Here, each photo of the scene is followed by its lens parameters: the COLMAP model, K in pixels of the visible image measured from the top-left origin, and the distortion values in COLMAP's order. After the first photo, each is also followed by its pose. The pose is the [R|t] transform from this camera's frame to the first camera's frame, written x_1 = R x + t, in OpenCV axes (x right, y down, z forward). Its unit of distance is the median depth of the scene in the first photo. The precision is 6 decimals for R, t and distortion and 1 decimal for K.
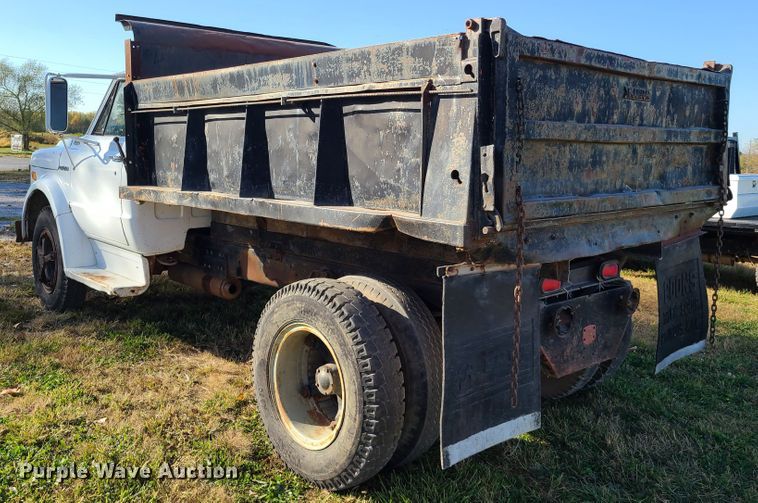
lens RADIAL K [[695.6, 0, 396.4], [0, 695.6, 216.4], [0, 0, 1]] dist [0.030267, 0.000000]
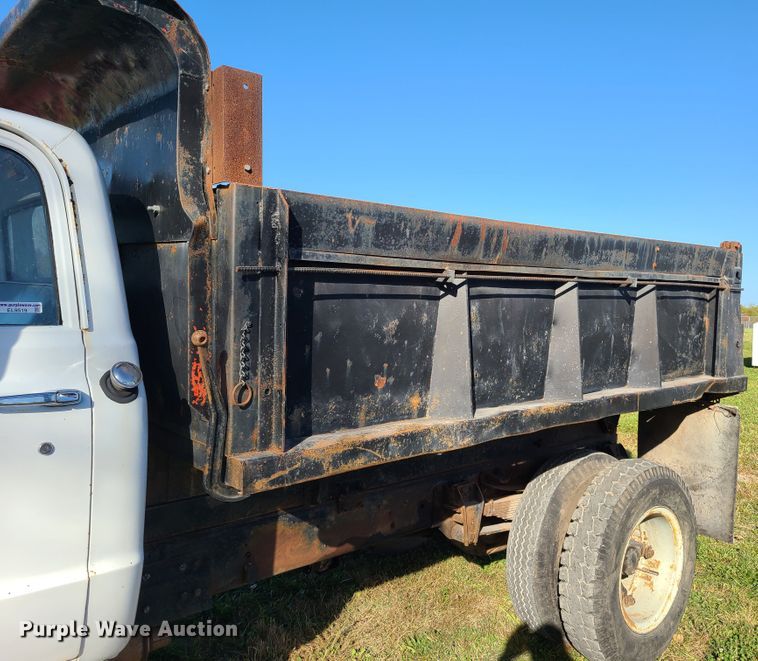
lens RADIAL K [[735.5, 0, 382.8], [0, 735.5, 336.2], [0, 0, 1]] dist [0.037053, 0.000000]
pose [[-0.003477, -0.081397, 0.996676, -1.175732], [0.070110, 0.994209, 0.081440, -0.205795], [-0.997533, 0.070160, 0.002250, 1.384705]]
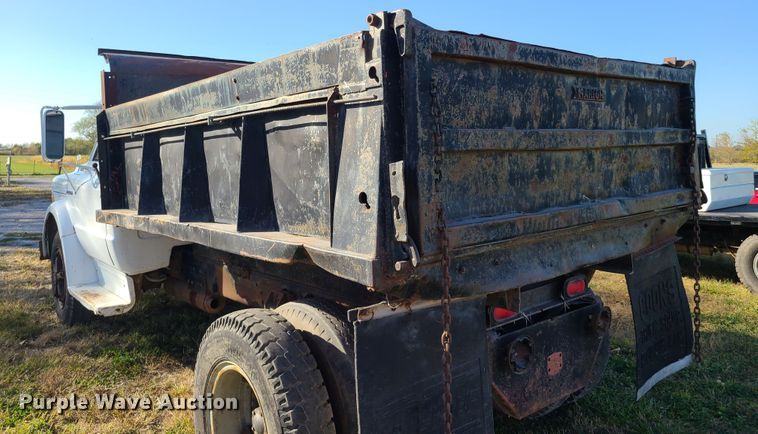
lens RADIAL K [[573.5, 0, 382.4], [0, 573.5, 168.8], [0, 0, 1]] dist [0.038418, -0.024214]
pose [[0.997268, -0.043923, -0.059400, 0.118941], [0.039311, 0.996279, -0.076697, -0.032416], [0.062547, 0.074152, 0.995284, 0.250112]]
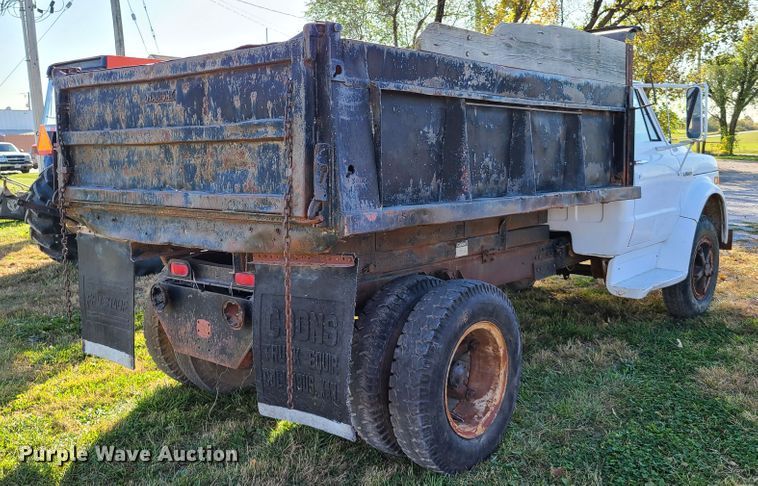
lens RADIAL K [[756.6, 0, 381.5], [0, 756.6, 244.5], [0, 0, 1]] dist [0.017116, 0.000000]
pose [[0.096071, 0.108483, -0.989445, 1.495040], [-0.086913, 0.991161, 0.100232, -0.096876], [0.991573, 0.076366, 0.104650, 1.209106]]
